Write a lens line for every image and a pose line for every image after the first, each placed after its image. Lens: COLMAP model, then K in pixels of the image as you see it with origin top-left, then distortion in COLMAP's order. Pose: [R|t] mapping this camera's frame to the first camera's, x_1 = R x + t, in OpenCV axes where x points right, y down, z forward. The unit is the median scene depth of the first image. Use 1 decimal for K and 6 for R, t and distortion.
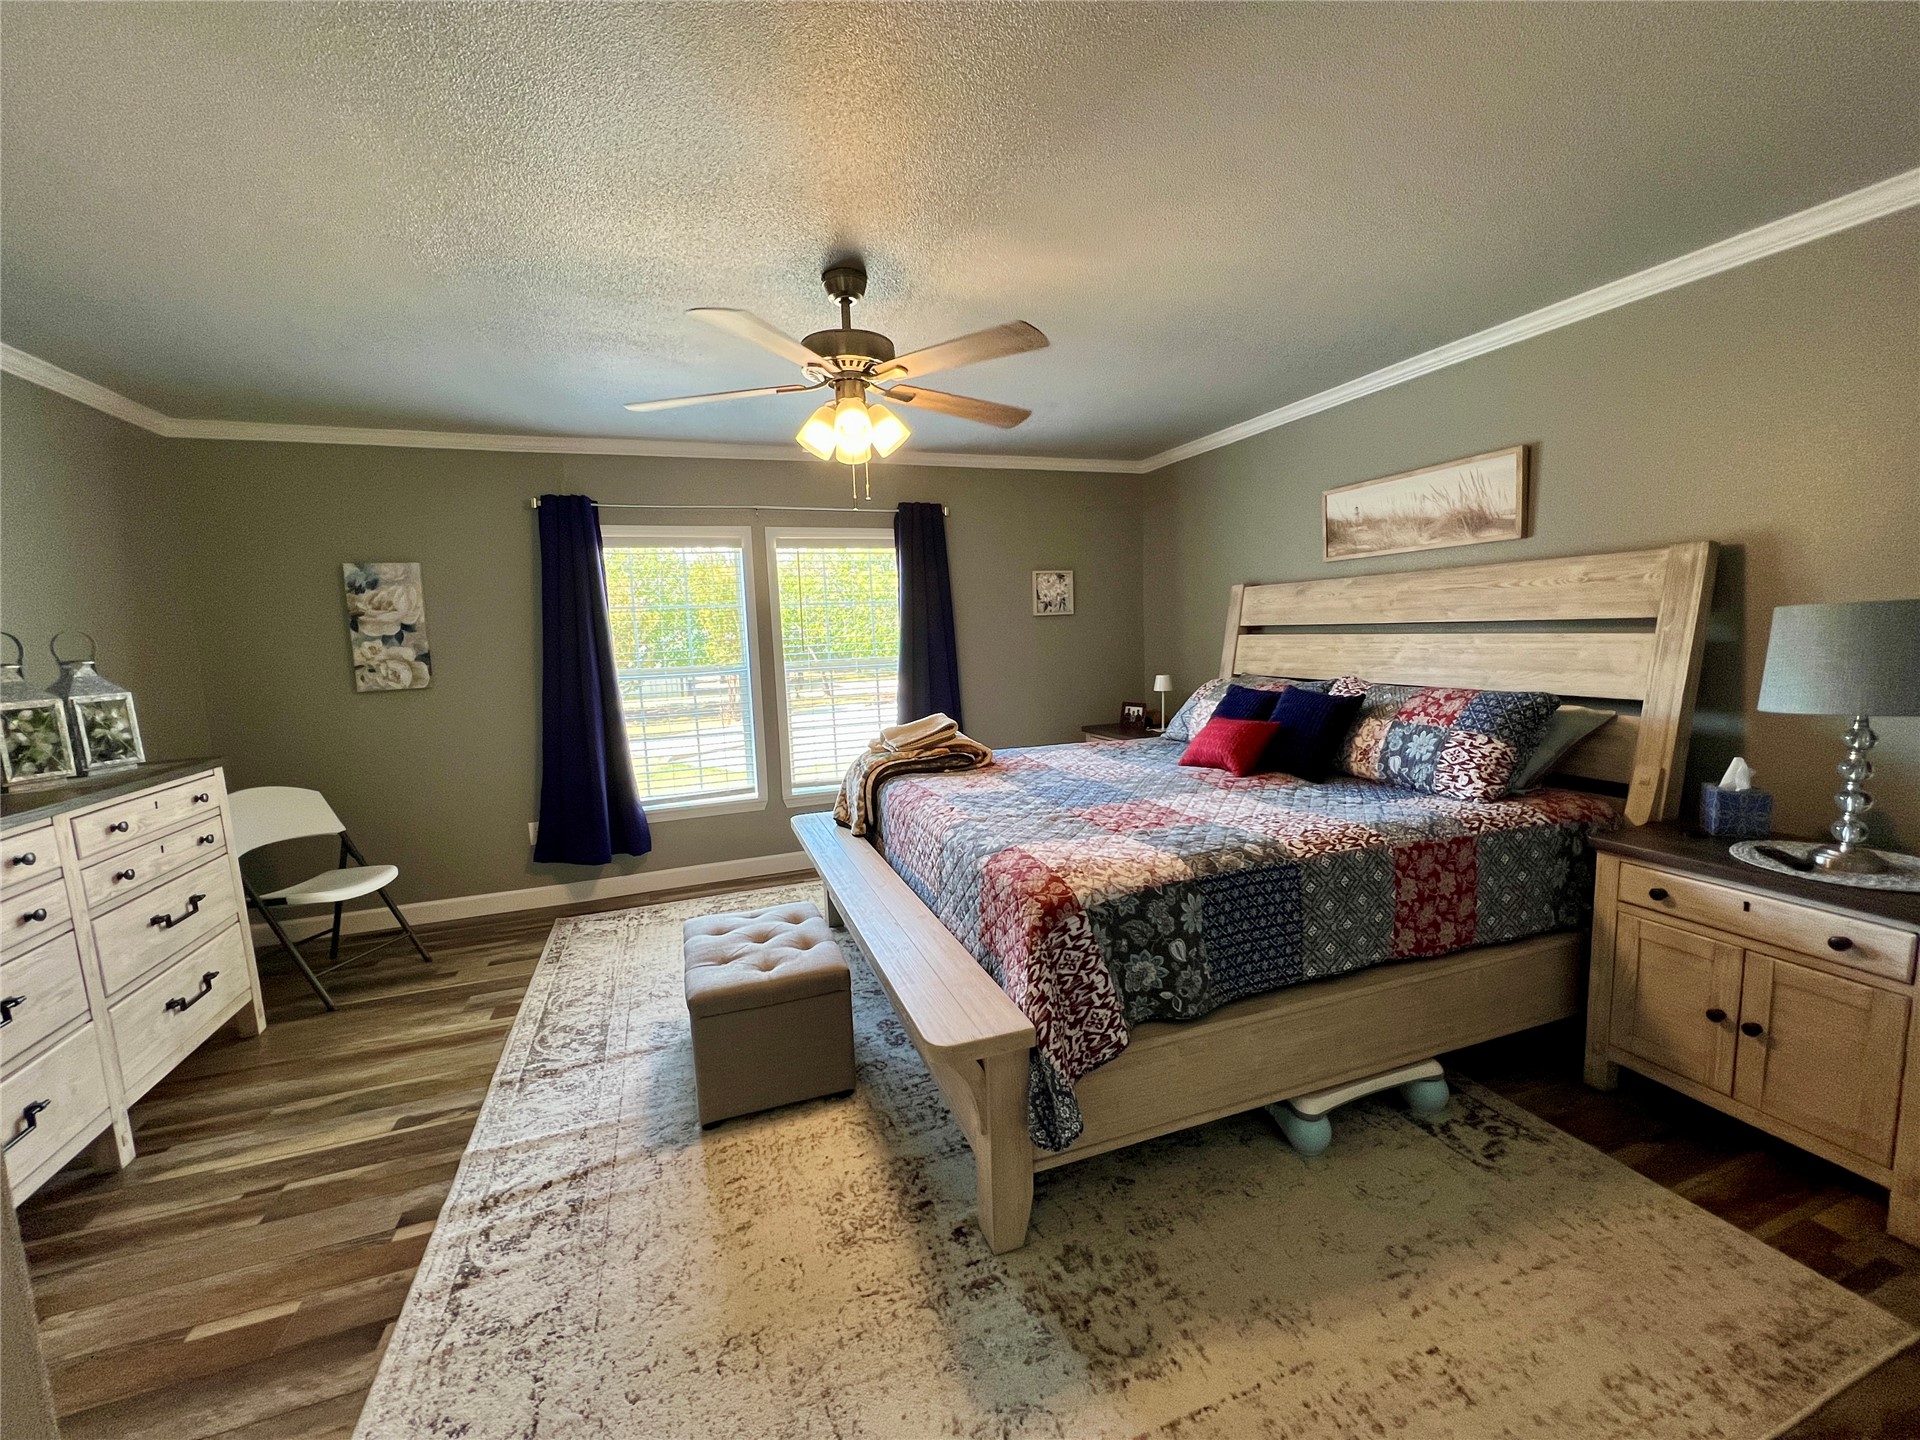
lens RADIAL K [[799.3, 0, 983.5], [0, 799.3, 722.5], [0, 0, 1]] dist [-0.001385, -0.000177]
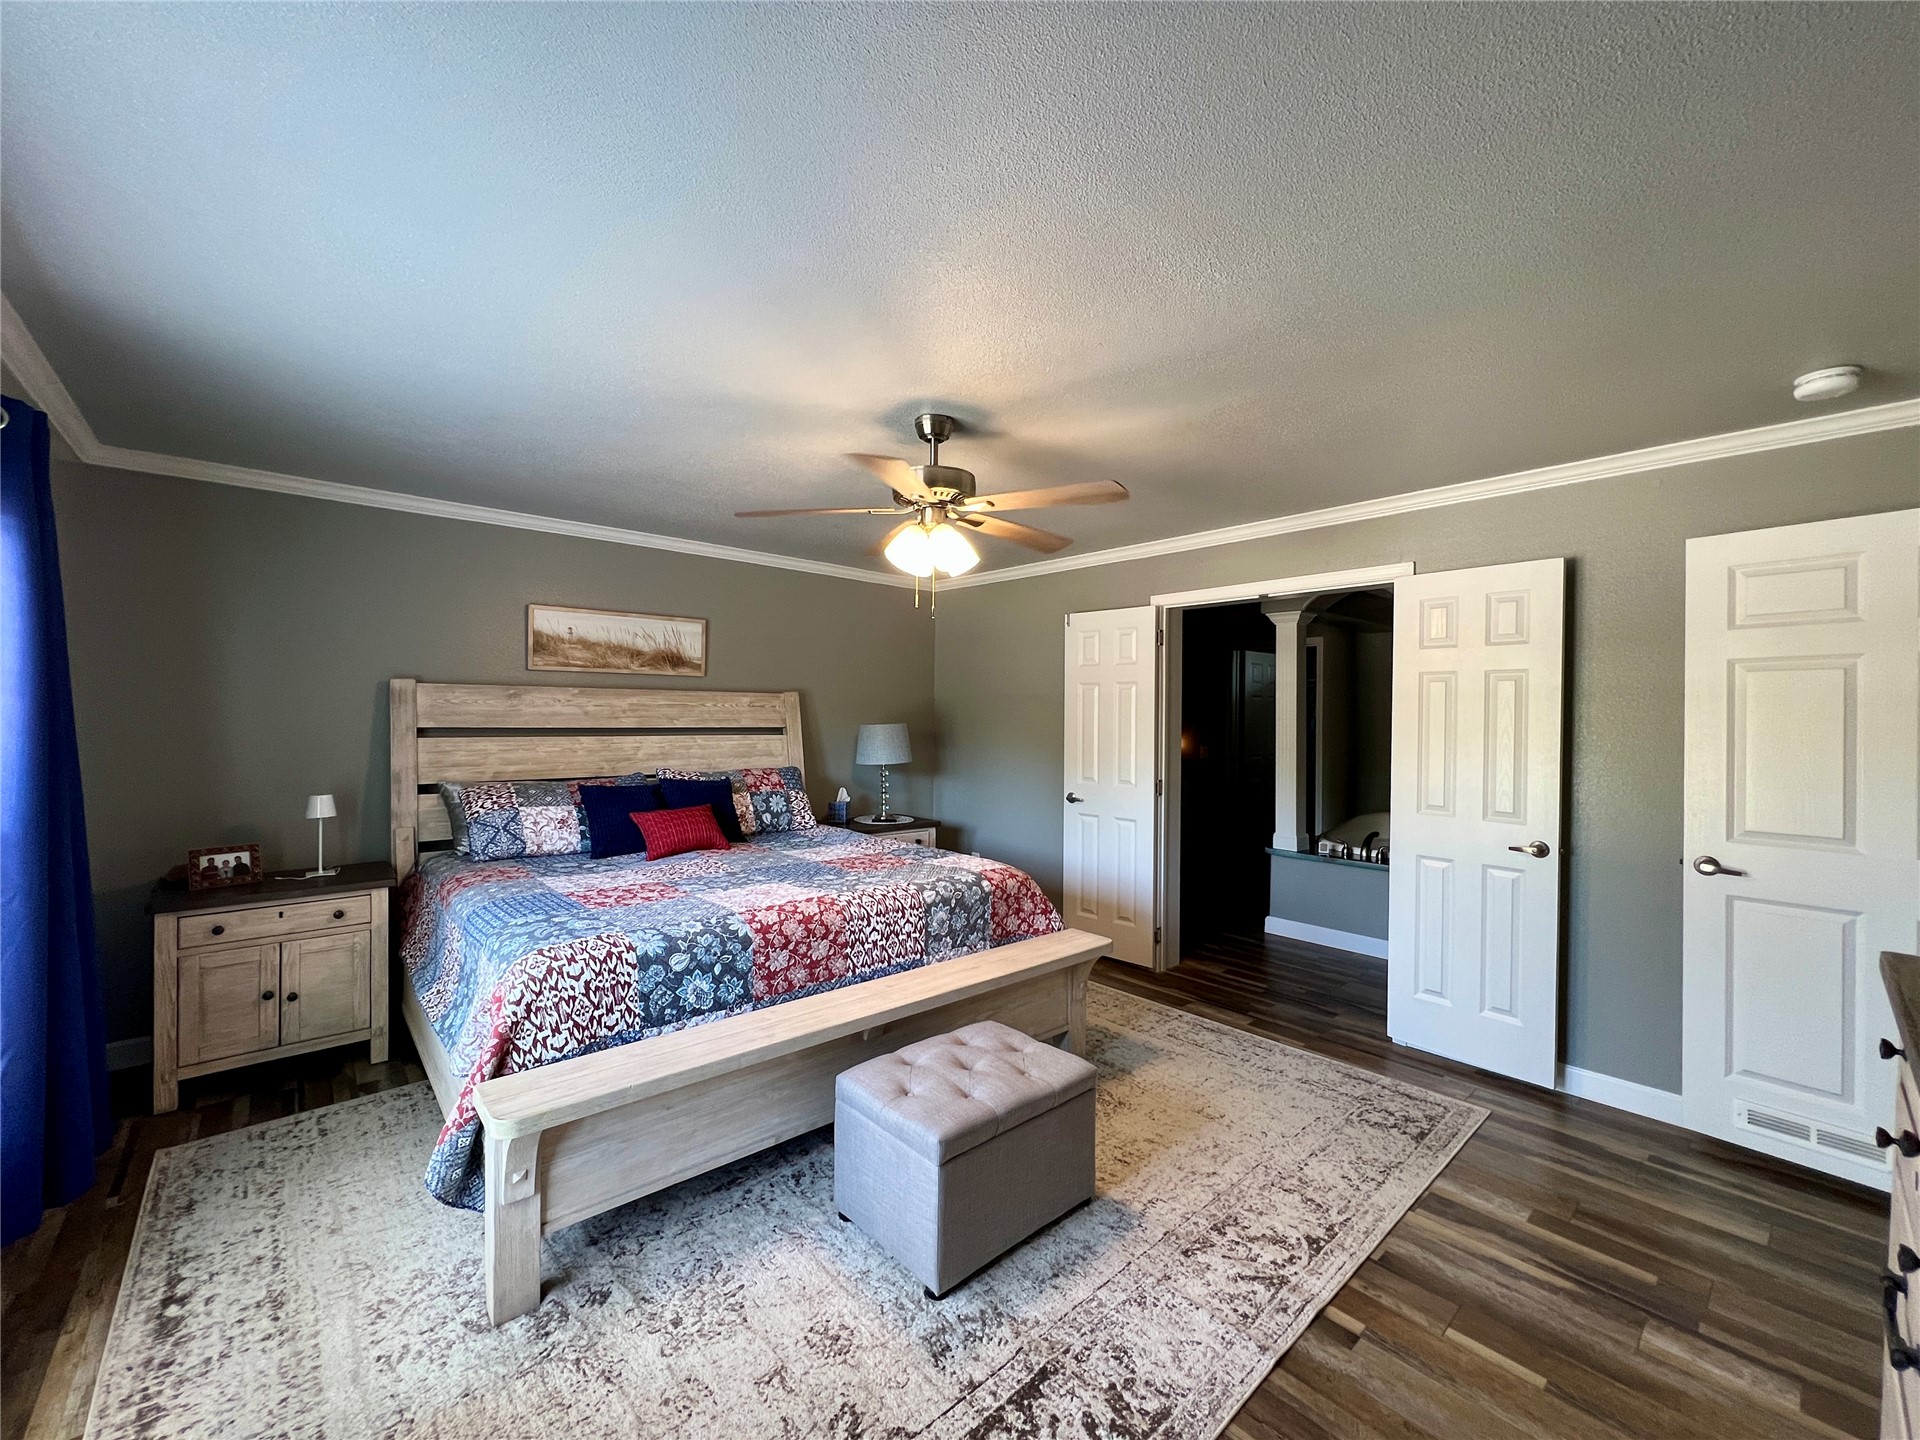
lens RADIAL K [[770.8, 0, 953.3], [0, 770.8, 715.8], [0, 0, 1]] dist [-0.003656, 0.000906]
pose [[-0.367689, 0.033509, 0.929345, -0.913085], [0.113295, 0.993521, 0.009001, -0.106652], [-0.923022, 0.108600, -0.369103, 1.085462]]
